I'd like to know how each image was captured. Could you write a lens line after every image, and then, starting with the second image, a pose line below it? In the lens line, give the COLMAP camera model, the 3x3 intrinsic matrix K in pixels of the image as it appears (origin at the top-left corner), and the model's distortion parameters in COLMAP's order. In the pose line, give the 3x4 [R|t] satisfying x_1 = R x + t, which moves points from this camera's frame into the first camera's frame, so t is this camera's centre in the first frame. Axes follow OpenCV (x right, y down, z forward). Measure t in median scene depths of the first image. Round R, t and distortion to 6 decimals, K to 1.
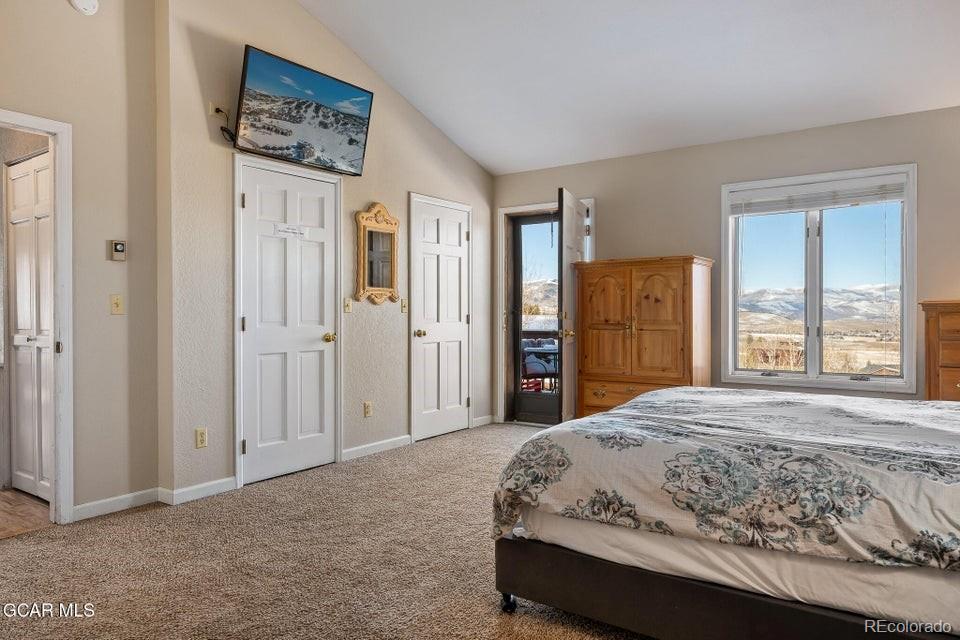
lens RADIAL K [[648.8, 0, 480.0], [0, 648.8, 320.0], [0, 0, 1]] dist [-0.005656, -0.001865]
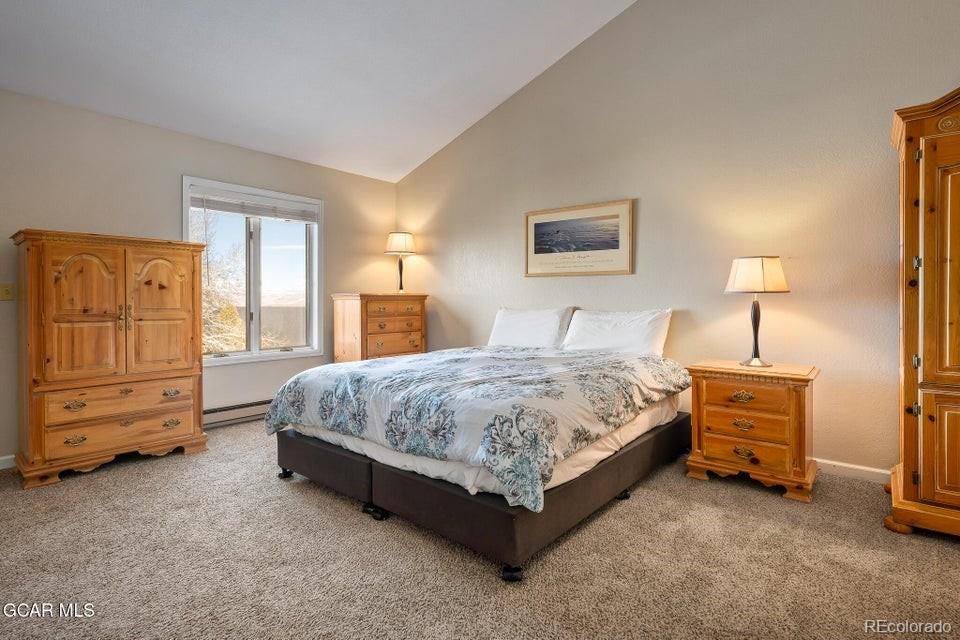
lens RADIAL K [[496.2, 0, 480.5], [0, 496.2, 302.6], [0, 0, 1]] dist [0.000555, 0.000204]
pose [[0.058191, -0.002533, 0.998302, -0.400867], [0.009834, 0.999950, 0.001963, -0.005273], [-0.998257, 0.009703, 0.058213, 0.516301]]
